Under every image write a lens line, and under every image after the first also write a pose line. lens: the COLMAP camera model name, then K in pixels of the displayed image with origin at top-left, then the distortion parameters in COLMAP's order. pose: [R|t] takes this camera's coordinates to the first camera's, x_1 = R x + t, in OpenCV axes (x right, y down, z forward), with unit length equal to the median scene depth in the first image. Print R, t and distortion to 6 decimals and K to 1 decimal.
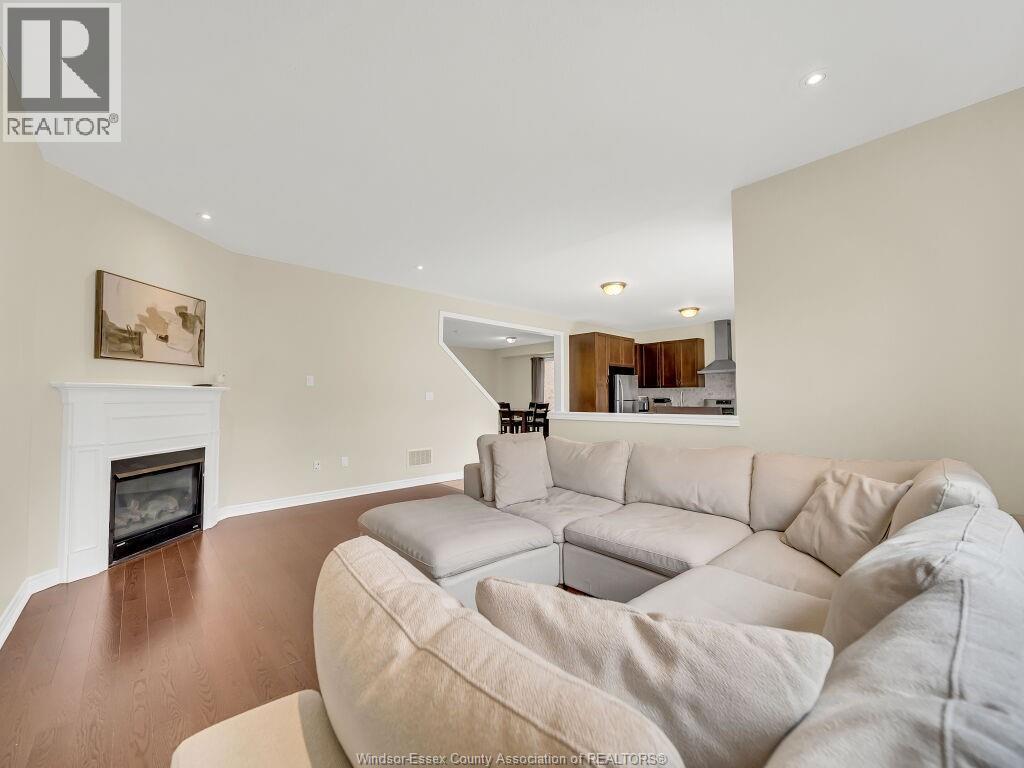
lens RADIAL K [[406.1, 0, 512.0], [0, 406.1, 384.0], [0, 0, 1]] dist [-0.000810, -0.000680]
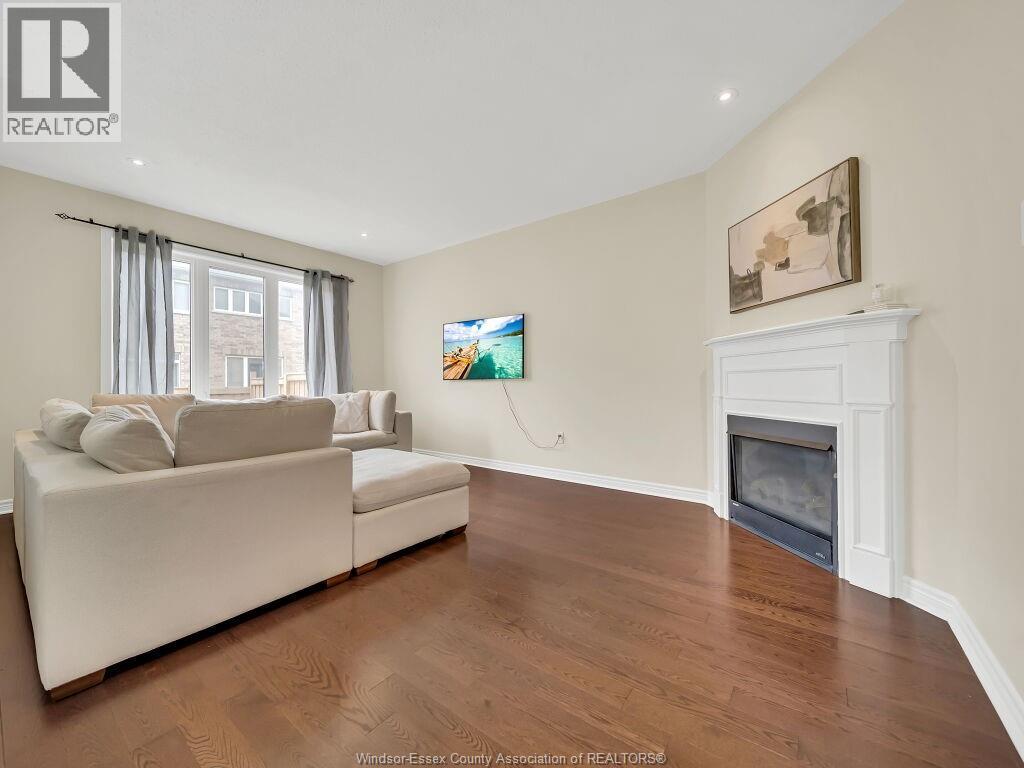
lens RADIAL K [[403.4, 0, 509.2], [0, 403.4, 380.6], [0, 0, 1]] dist [-0.000091, -0.000169]
pose [[-0.985235, 0.006102, -0.171097, -0.220200], [0.013530, 0.999014, -0.042278, 0.109074], [0.170670, -0.043969, -0.984347, 1.462639]]
